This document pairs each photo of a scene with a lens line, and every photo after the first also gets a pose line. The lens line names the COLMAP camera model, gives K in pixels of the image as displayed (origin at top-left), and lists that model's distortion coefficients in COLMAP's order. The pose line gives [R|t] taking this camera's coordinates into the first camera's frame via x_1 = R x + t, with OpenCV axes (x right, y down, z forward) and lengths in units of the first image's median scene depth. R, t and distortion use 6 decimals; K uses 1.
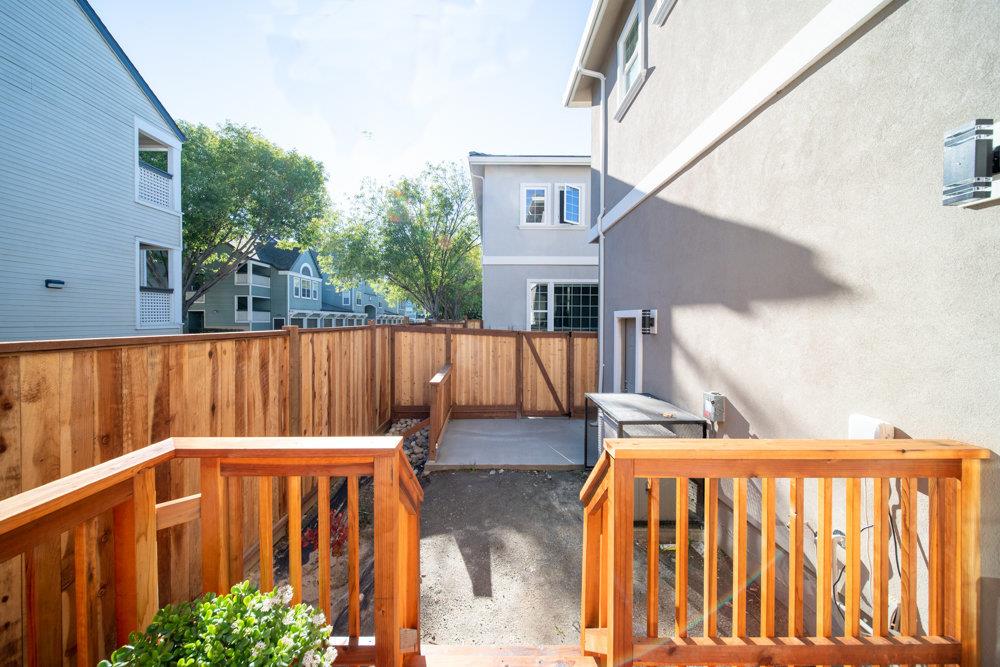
lens RADIAL K [[356.4, 0, 494.8], [0, 356.4, 324.9], [0, 0, 1]] dist [0.000453, -0.000104]
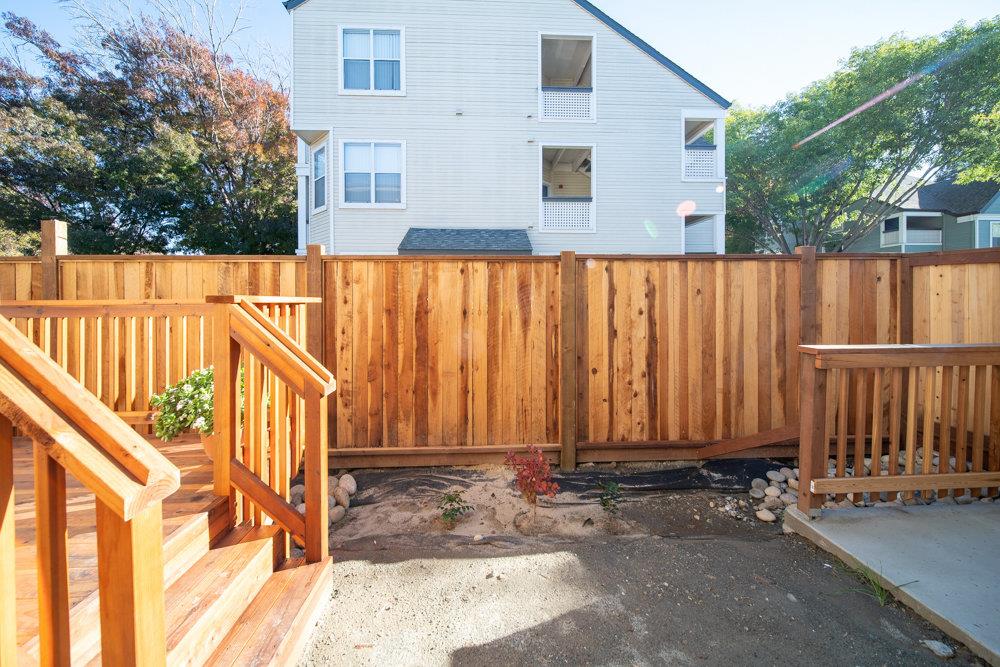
lens RADIAL K [[361.9, 0, 491.9], [0, 361.9, 303.5], [0, 0, 1]] dist [-0.000170, -0.000429]
pose [[0.034573, 0.003656, -0.999395, 0.198323], [-0.009241, 0.999952, 0.003338, 0.071180], [0.999359, 0.009120, 0.034605, 0.385498]]
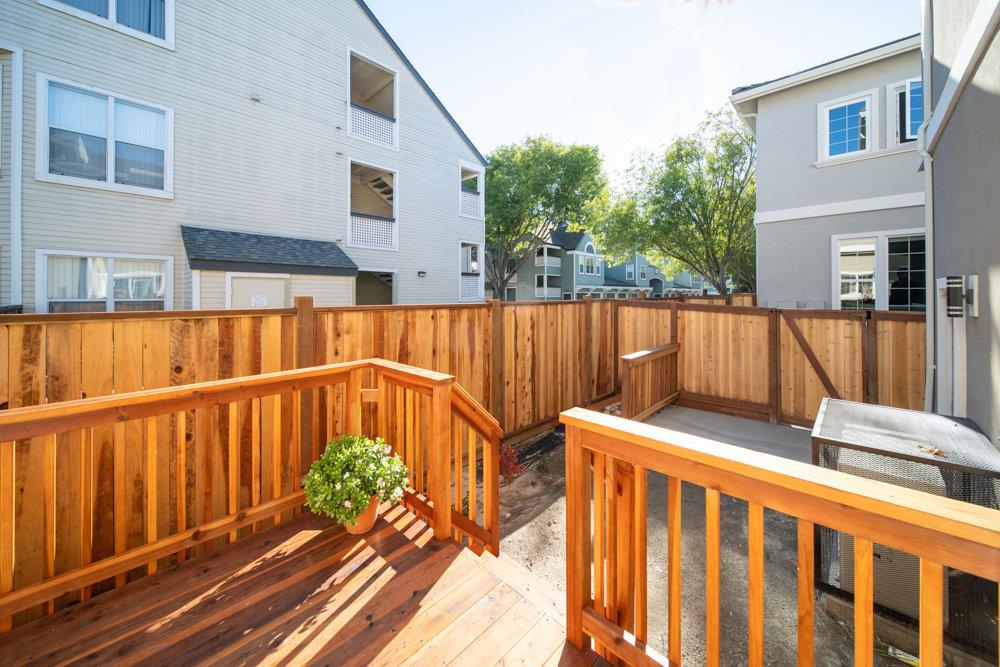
lens RADIAL K [[368.4, 0, 487.4], [0, 368.4, 292.9], [0, 0, 1]] dist [0.000897, -0.000113]
pose [[0.701845, -0.007384, -0.712291, 0.195361], [-0.005222, 0.999866, -0.015512, -0.000738], [0.712310, 0.014607, 0.701713, 0.008524]]
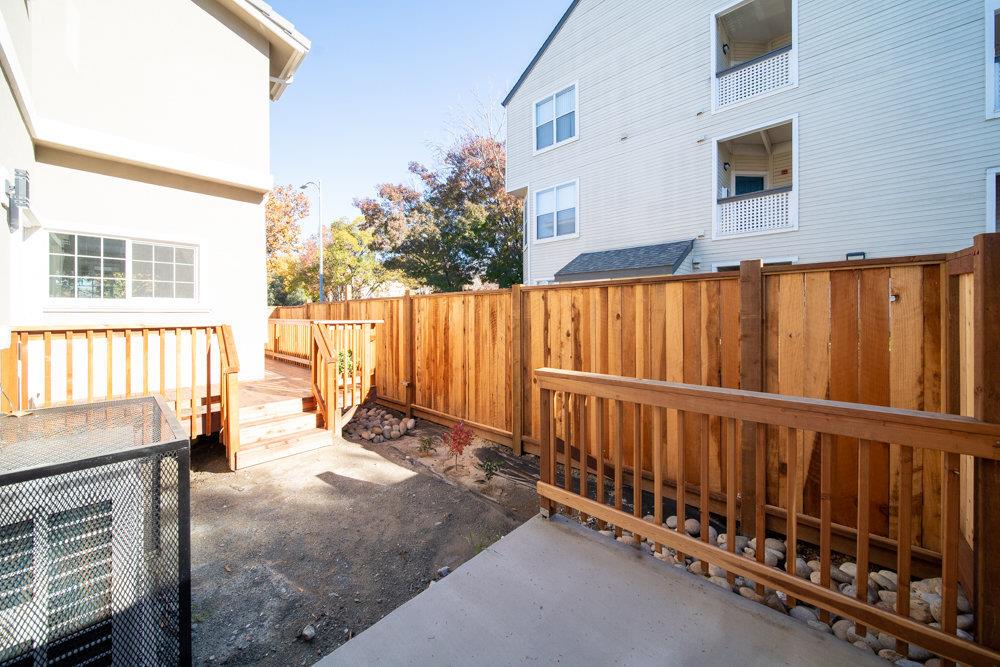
lens RADIAL K [[356.2, 0, 495.3], [0, 356.2, 314.5], [0, 0, 1]] dist [0.000276, -0.000013]
pose [[-0.684290, -0.002152, -0.729207, 0.191453], [-0.008804, 0.999947, 0.005311, 0.050187], [0.729157, 0.010054, -0.684273, 0.900851]]
